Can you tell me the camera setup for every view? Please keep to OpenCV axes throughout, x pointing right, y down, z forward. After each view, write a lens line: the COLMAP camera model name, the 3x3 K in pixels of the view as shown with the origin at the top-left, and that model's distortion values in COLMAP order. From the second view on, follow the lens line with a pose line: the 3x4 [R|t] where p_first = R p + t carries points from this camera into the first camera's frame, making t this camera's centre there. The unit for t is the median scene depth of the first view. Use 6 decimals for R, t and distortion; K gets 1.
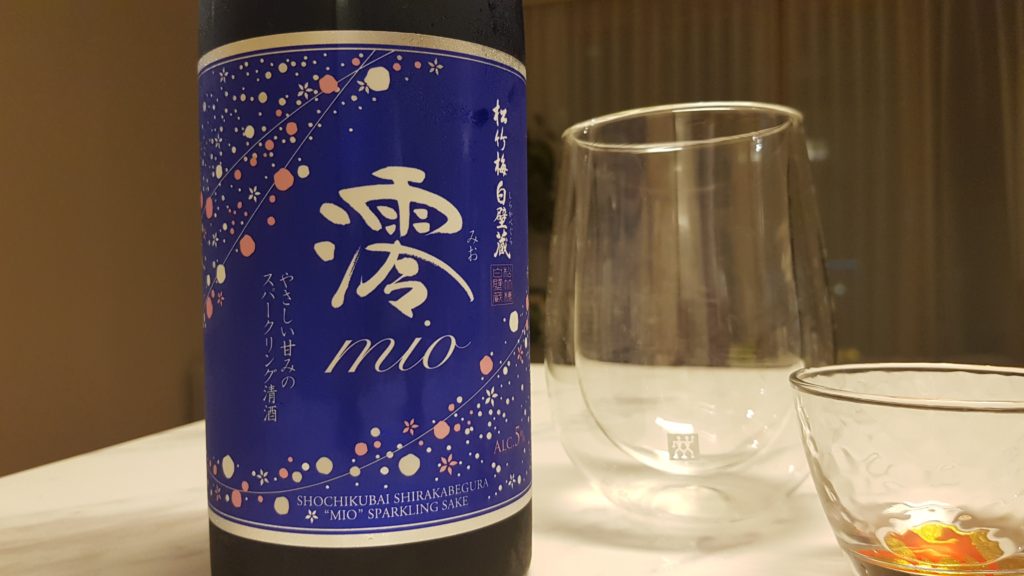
lens RADIAL K [[844.1, 0, 512.0], [0, 844.1, 288.0], [0, 0, 1]] dist [0.109614, -0.004091]
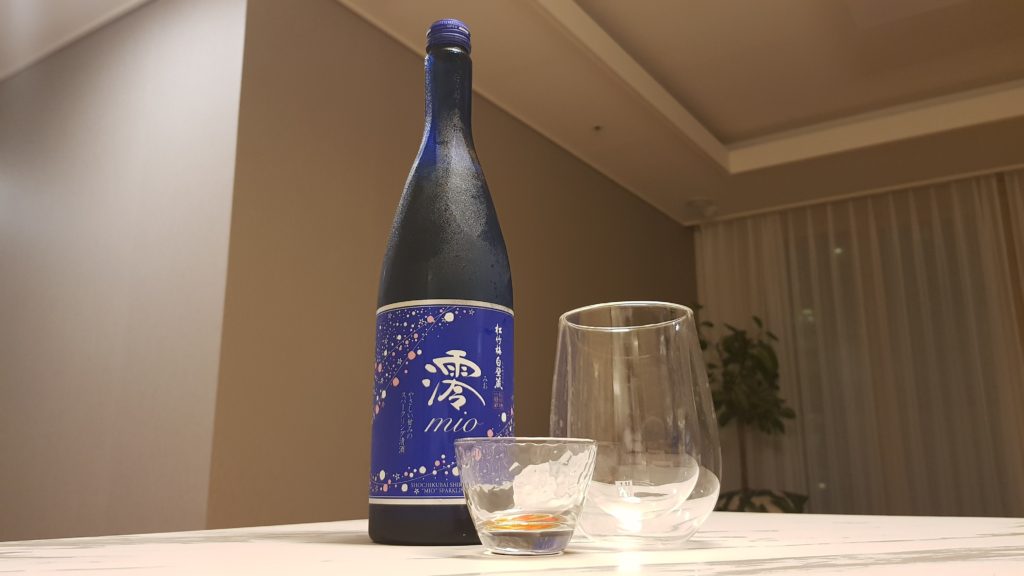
lens RADIAL K [[844.1, 0, 512.0], [0, 844.1, 288.0], [0, 0, 1]] dist [0.109614, -0.004091]
pose [[0.996514, -0.005324, -0.083261, 0.243273], [-0.014799, 0.970855, -0.239209, 0.276857], [0.082108, 0.239608, 0.967392, -1.468883]]
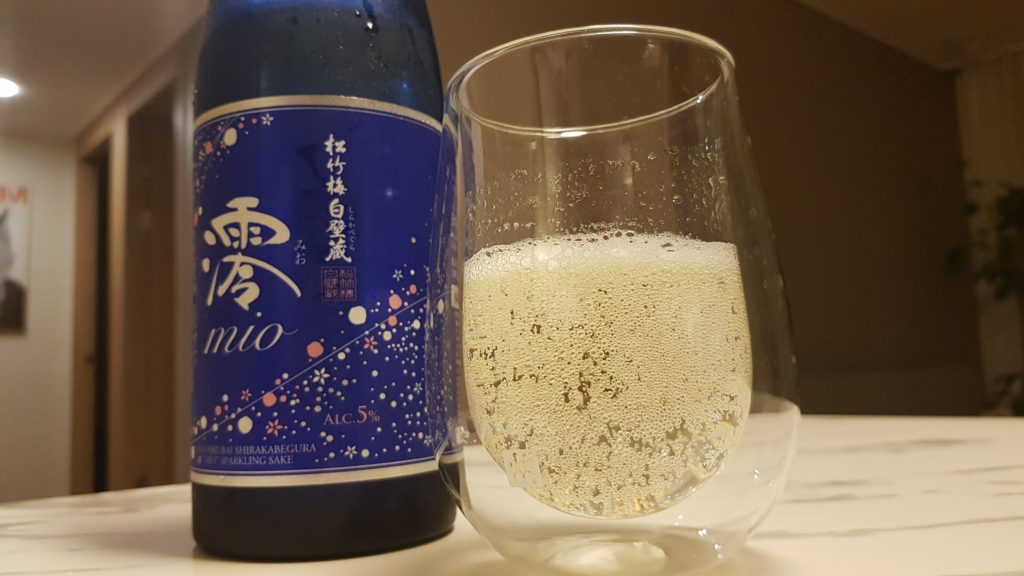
lens RADIAL K [[844.1, 0, 512.0], [0, 844.1, 288.0], [0, 0, 1]] dist [0.109614, -0.004091]
pose [[0.740617, -0.081650, -0.666948, 1.050697], [0.008035, 0.993595, -0.112717, 0.150919], [0.671880, 0.078121, 0.736529, 0.301274]]
